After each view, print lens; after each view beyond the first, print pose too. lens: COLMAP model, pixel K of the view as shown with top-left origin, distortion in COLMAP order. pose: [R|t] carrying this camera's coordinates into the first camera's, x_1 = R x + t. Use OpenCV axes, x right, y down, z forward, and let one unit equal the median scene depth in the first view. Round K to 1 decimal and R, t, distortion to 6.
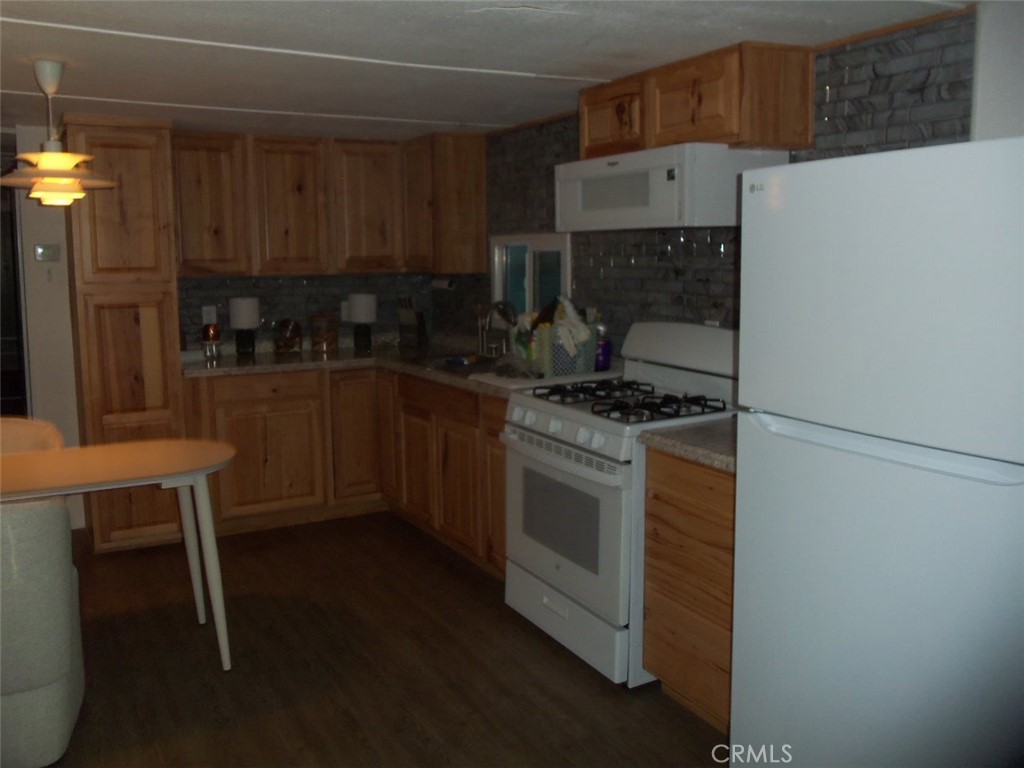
lens RADIAL K [[848.4, 0, 512.0], [0, 848.4, 384.0], [0, 0, 1]] dist [-0.001024, -0.119410]
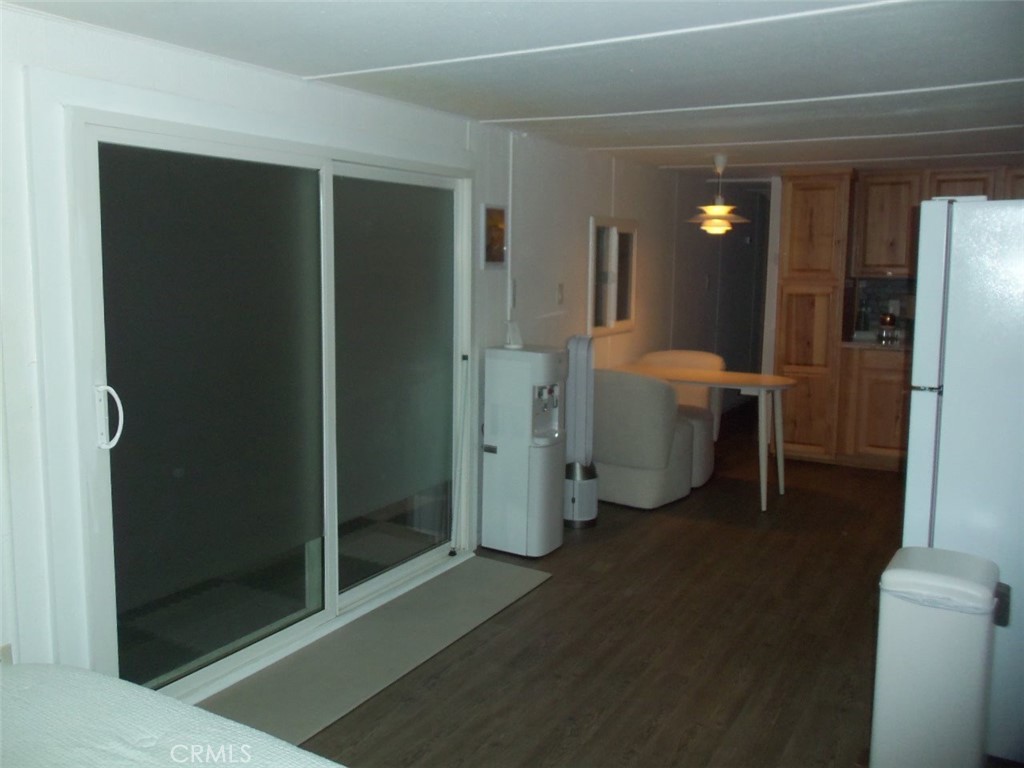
lens RADIAL K [[877.4, 0, 512.0], [0, 877.4, 384.0], [0, 0, 1]] dist [0.001461, 0.001004]
pose [[0.510655, 0.122219, -0.851055, 0.630042], [-0.132454, 0.989211, 0.062583, 0.036859], [0.849522, 0.080767, 0.521334, -0.253146]]
